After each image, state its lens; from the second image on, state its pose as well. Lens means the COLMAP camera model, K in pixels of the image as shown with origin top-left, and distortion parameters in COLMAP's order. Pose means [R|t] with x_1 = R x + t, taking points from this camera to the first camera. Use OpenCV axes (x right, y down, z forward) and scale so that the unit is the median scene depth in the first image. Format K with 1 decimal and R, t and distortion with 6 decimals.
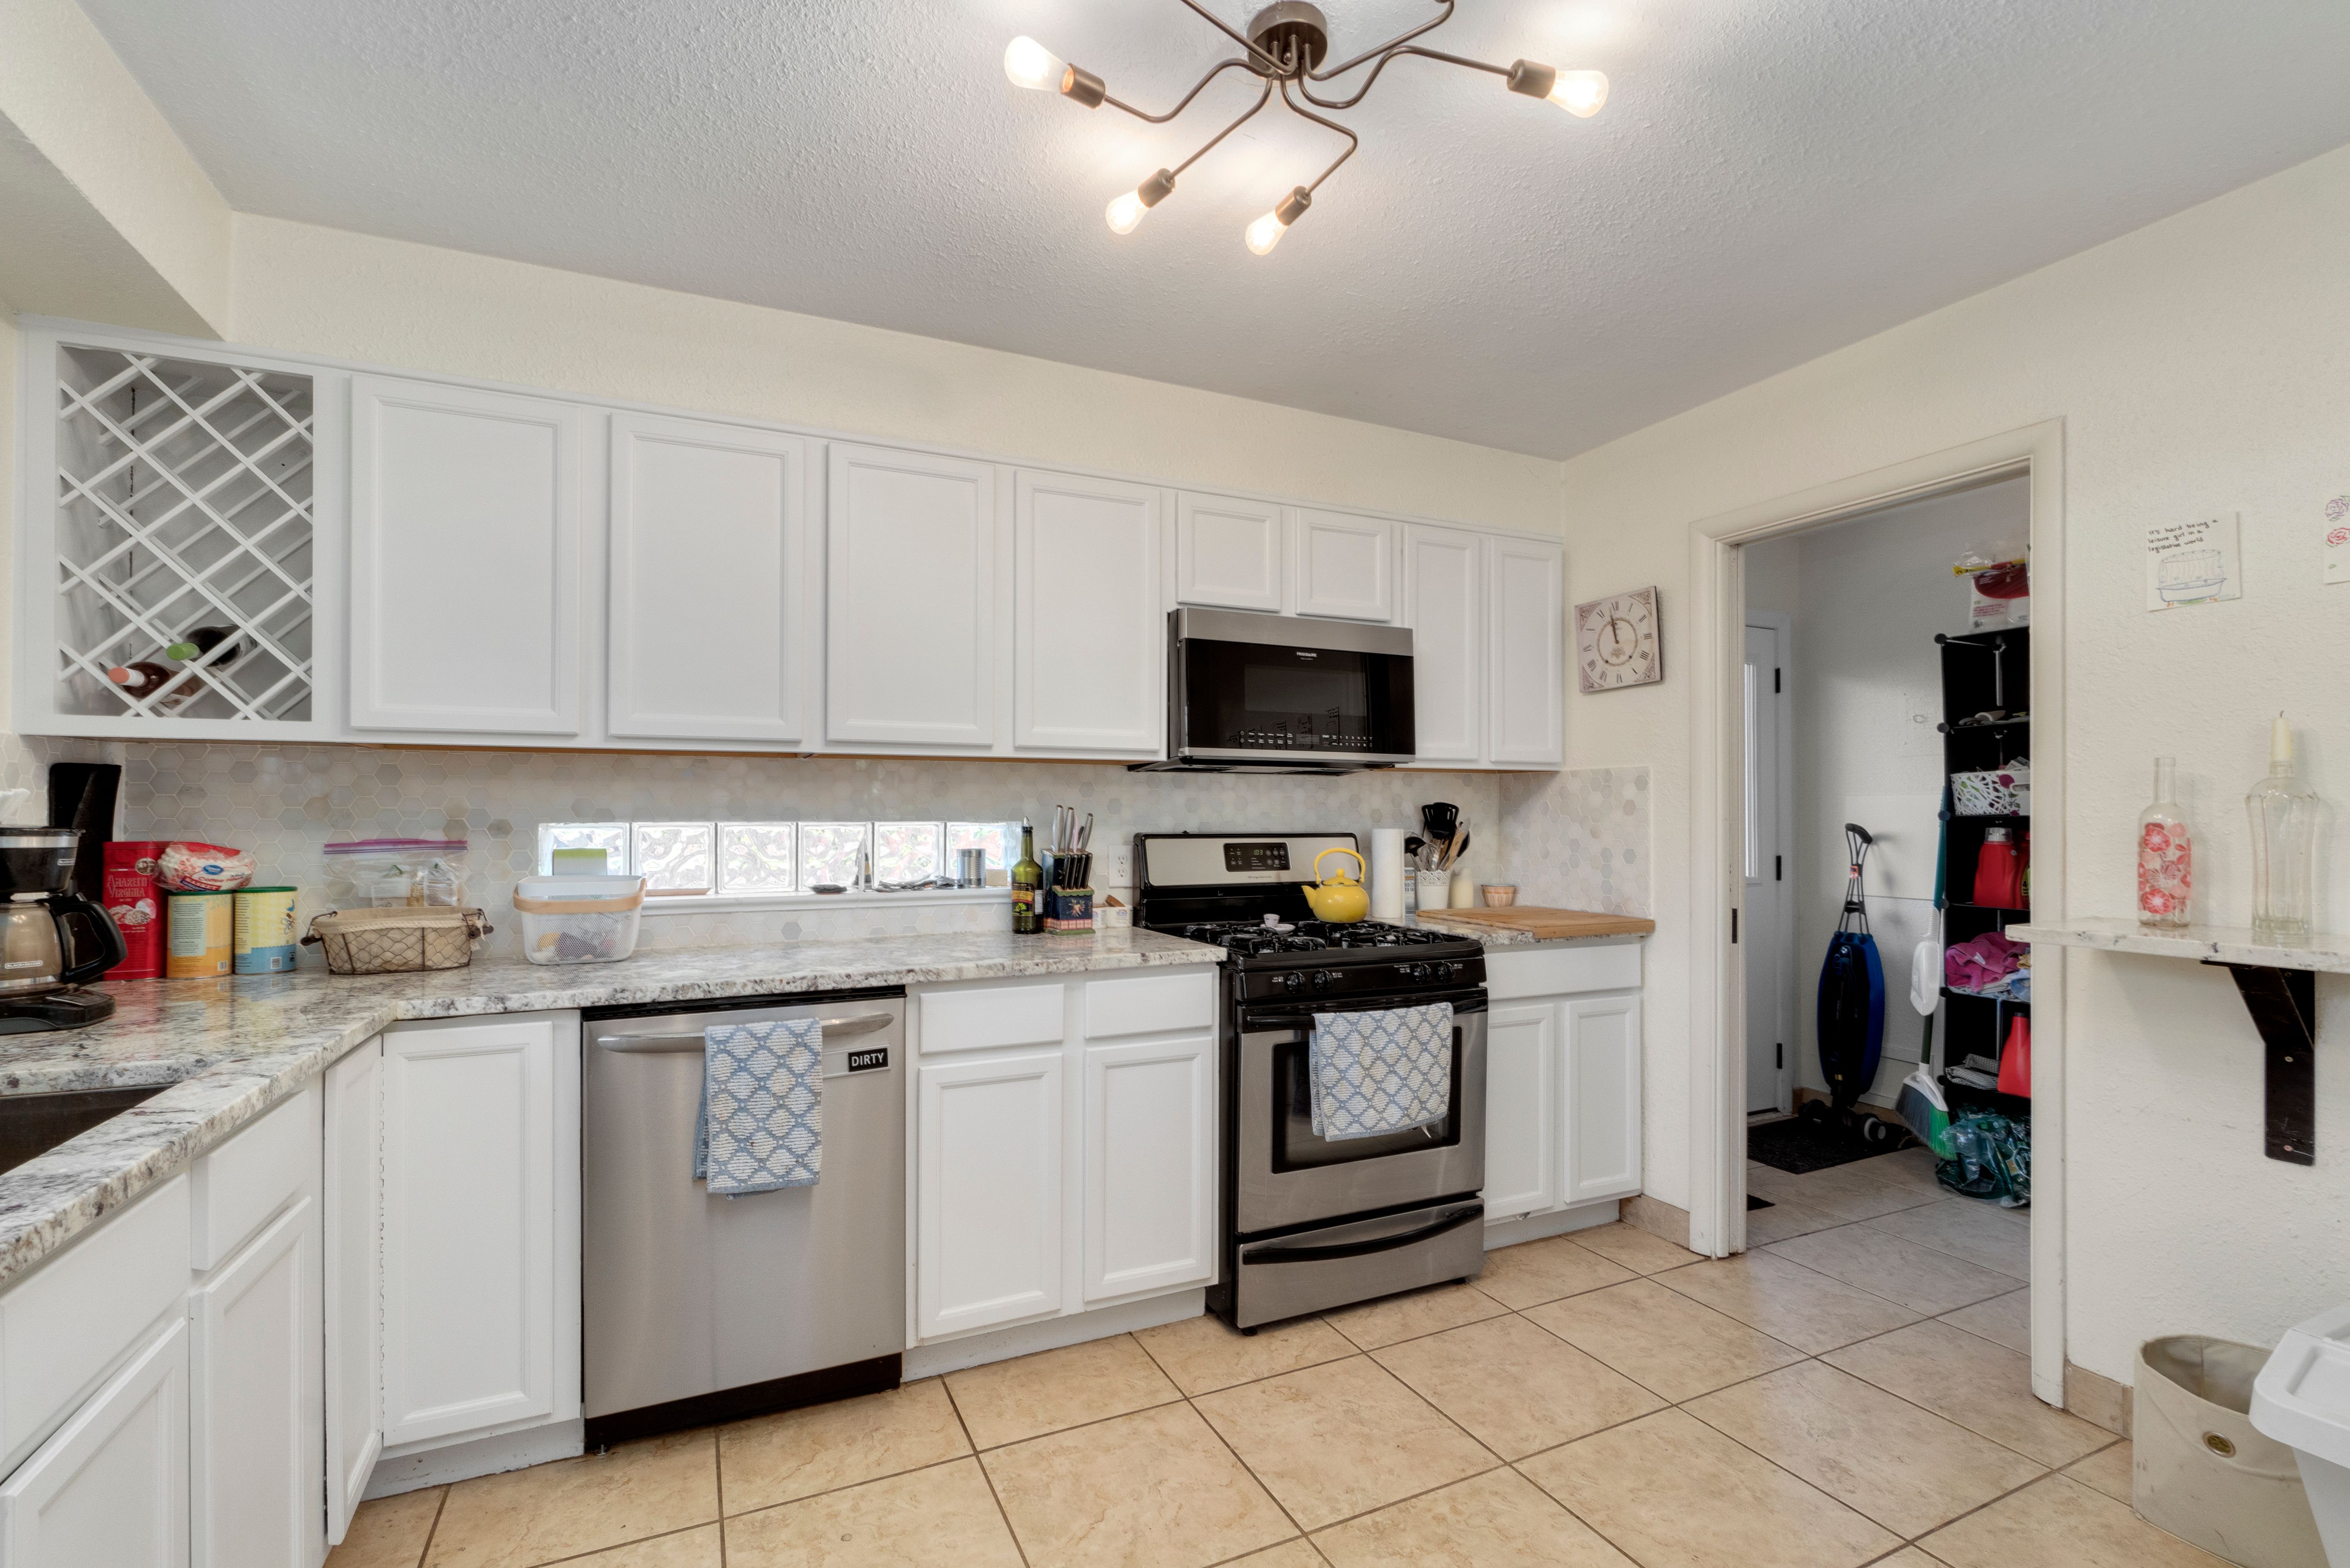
lens RADIAL K [[1027.8, 0, 1131.2], [0, 1027.8, 830.3], [0, 0, 1]] dist [-0.001157, -0.001079]
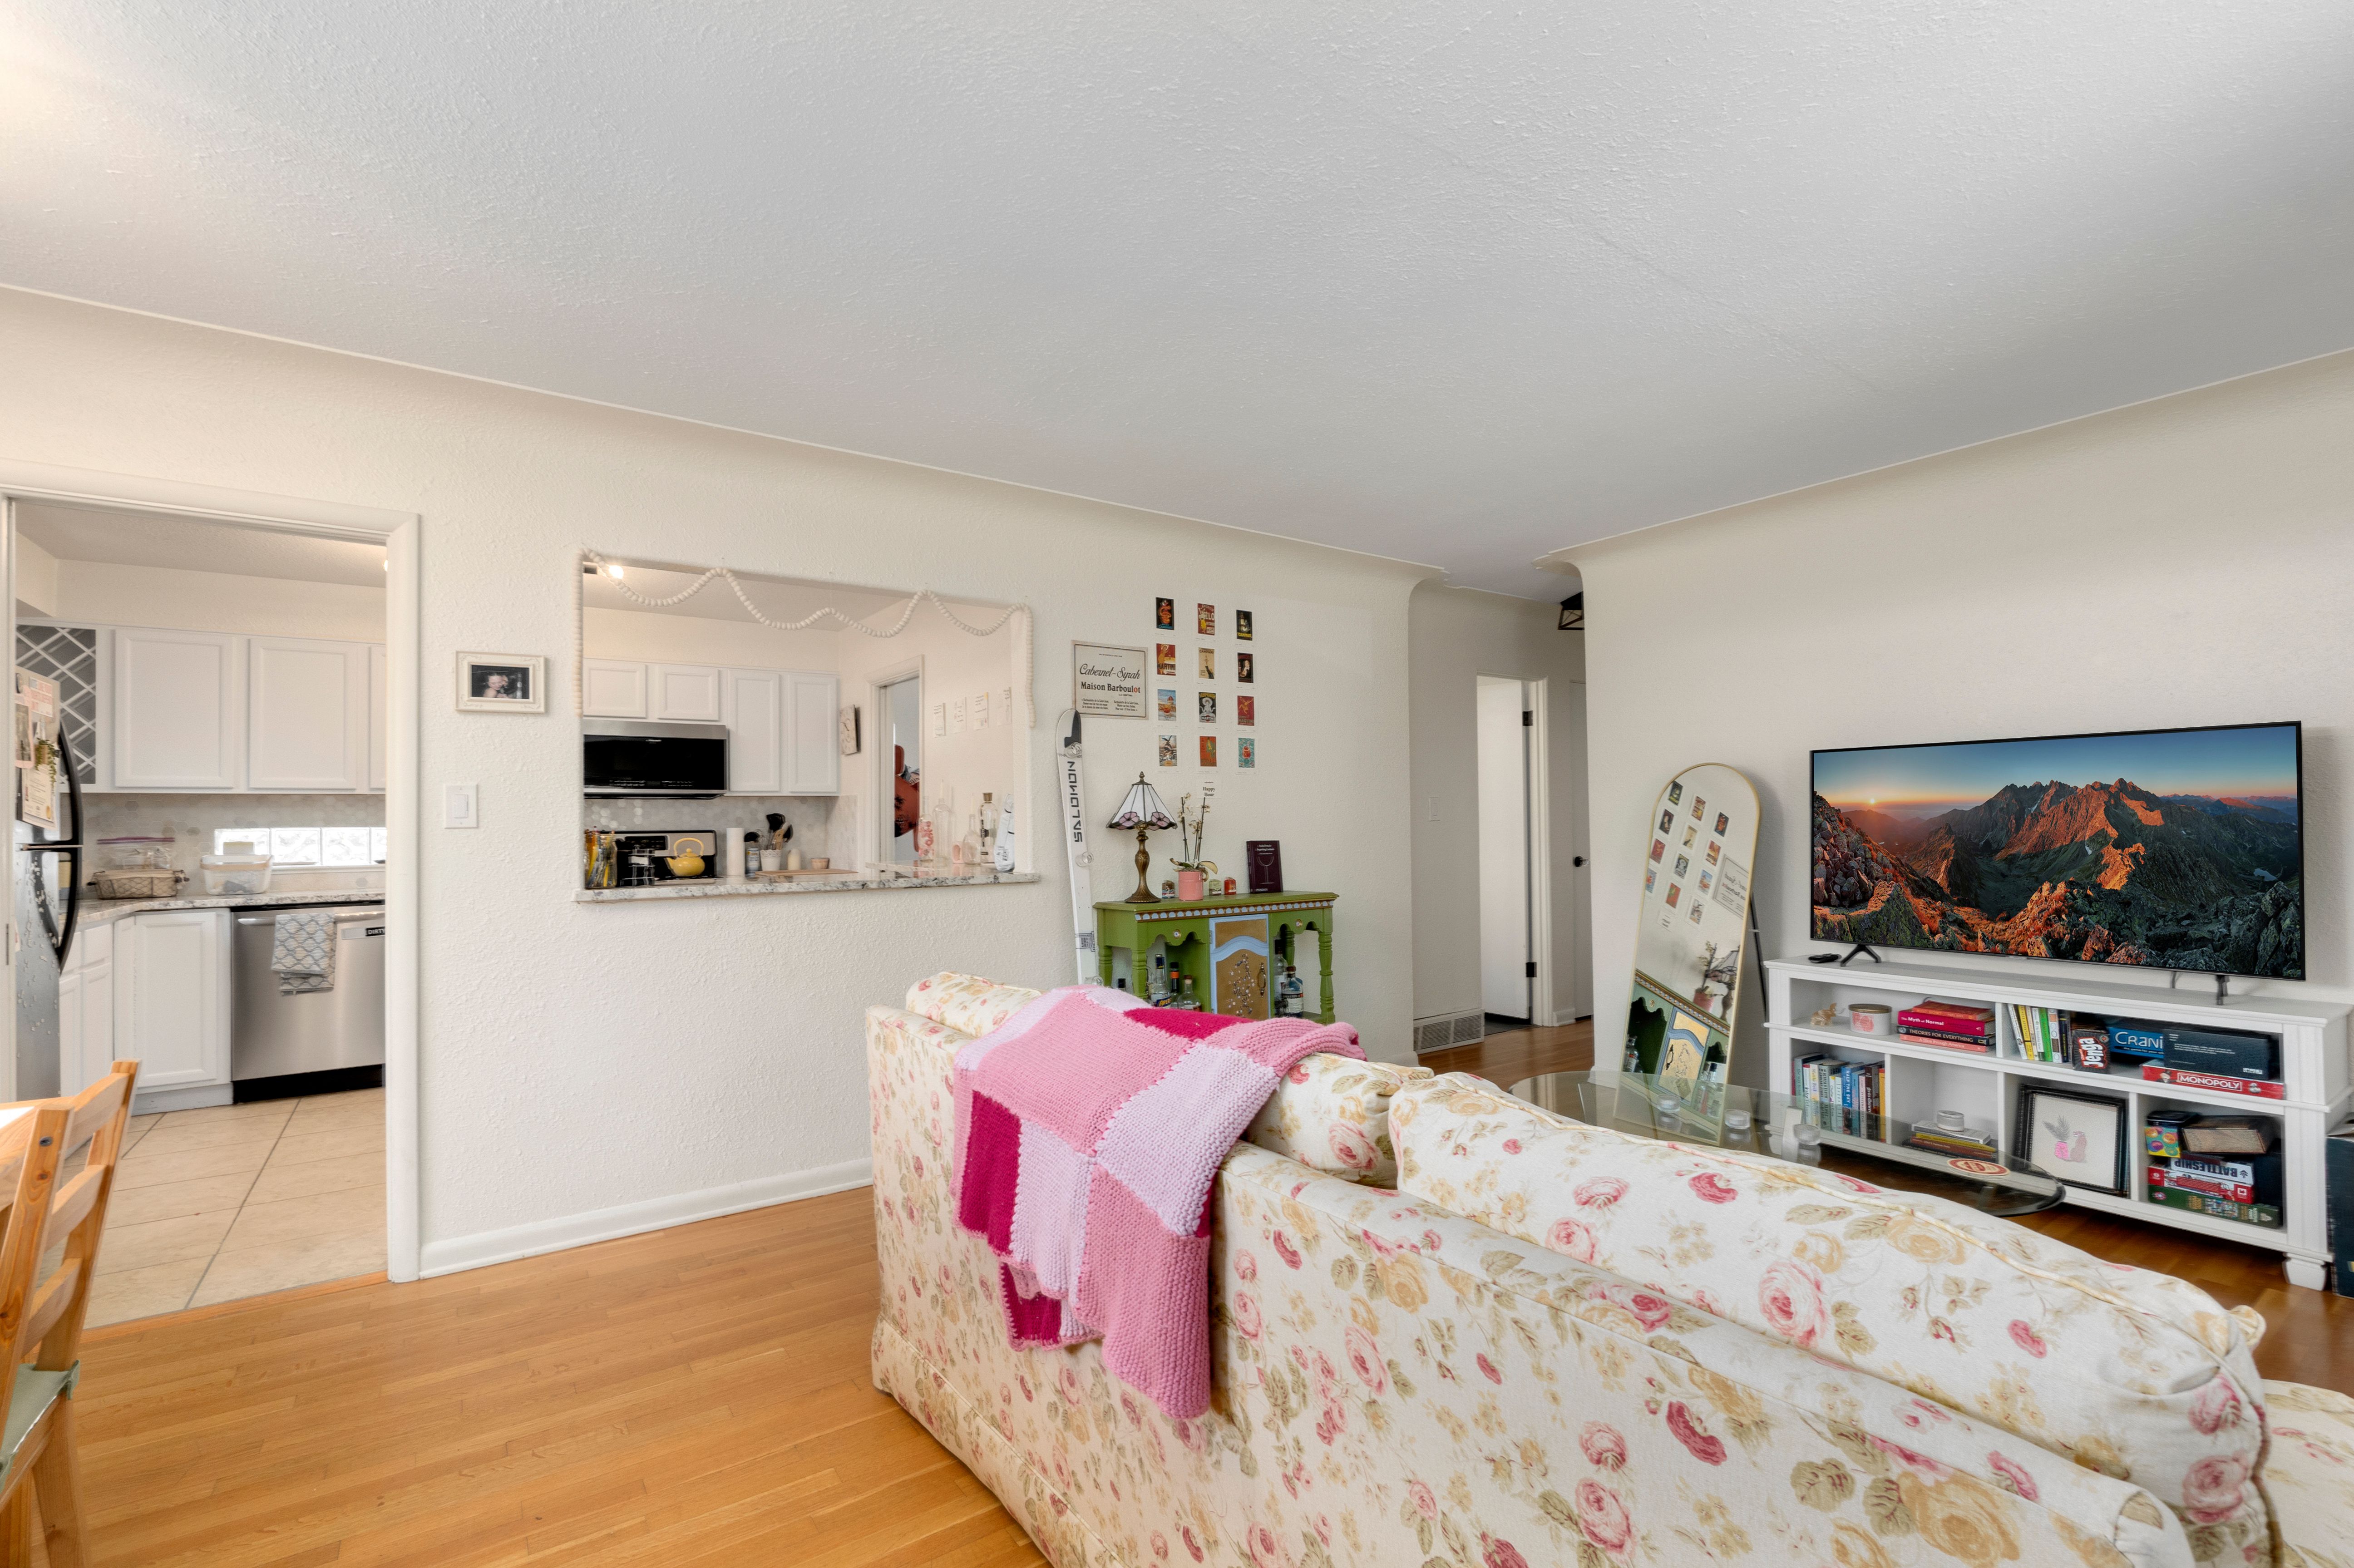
lens RADIAL K [[1029.6, 0, 1126.3], [0, 1029.6, 822.1], [0, 0, 1]] dist [-0.001157, -0.001079]
pose [[0.984975, -0.009062, 0.172458, 0.881843], [0.011425, 0.999854, -0.012715, 0.026570], [-0.172318, 0.014494, 0.984935, -1.365230]]
